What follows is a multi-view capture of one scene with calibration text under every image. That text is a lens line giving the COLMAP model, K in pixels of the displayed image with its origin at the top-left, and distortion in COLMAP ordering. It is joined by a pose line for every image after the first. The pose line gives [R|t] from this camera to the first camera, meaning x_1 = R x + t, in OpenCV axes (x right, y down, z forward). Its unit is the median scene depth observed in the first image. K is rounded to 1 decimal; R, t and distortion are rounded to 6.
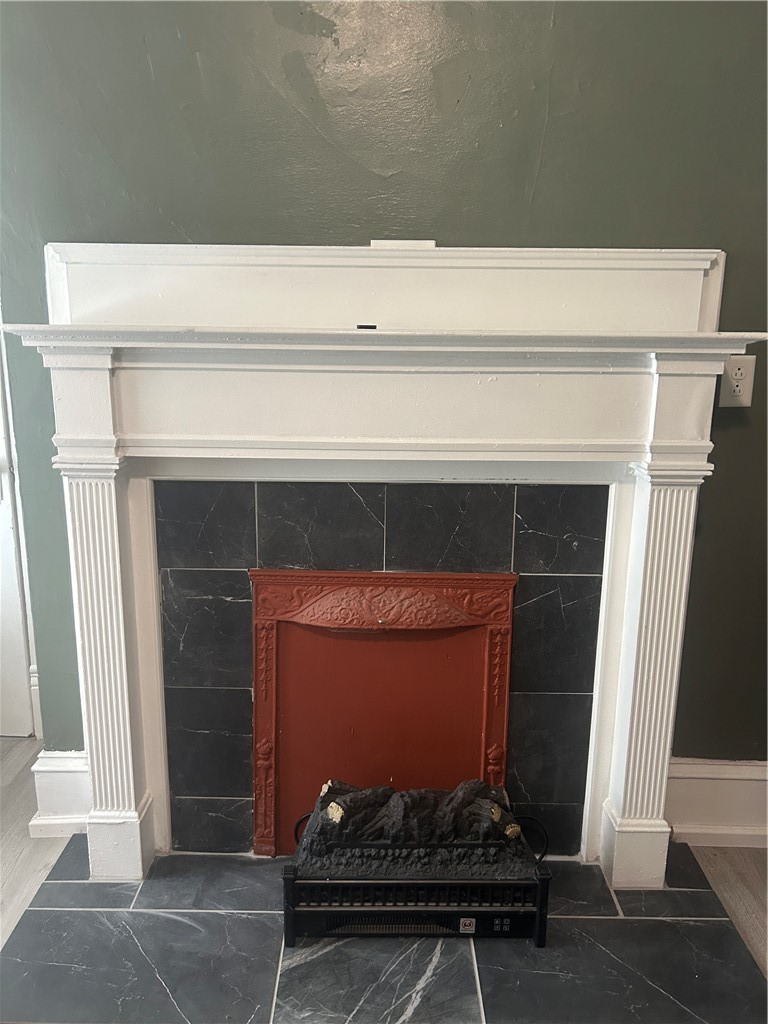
lens RADIAL K [[773.8, 0, 382.7], [0, 773.8, 508.8], [0, 0, 1]] dist [0.049649, -0.057020]
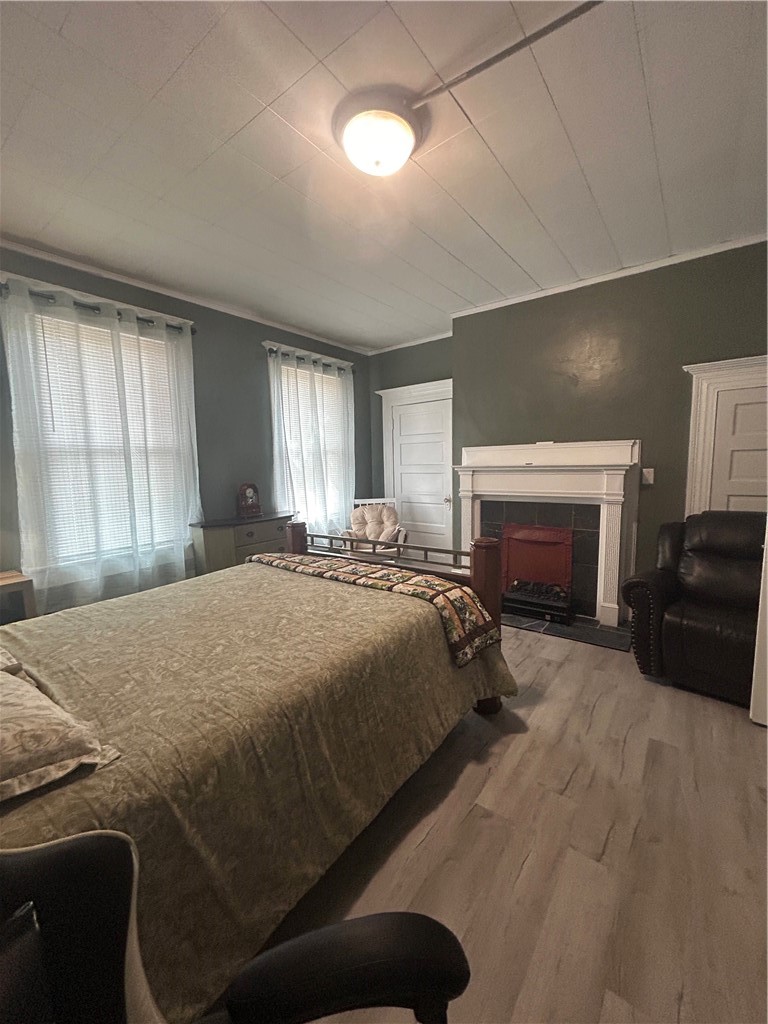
lens RADIAL K [[411.8, 0, 381.2], [0, 411.8, 511.3], [0, 0, 1]] dist [-0.002451, 0.000310]
pose [[0.797939, 0.039387, -0.601450, 0.650434], [-0.103183, 0.992059, -0.071924, 0.248950], [0.593841, 0.119450, 0.795666, -1.152248]]
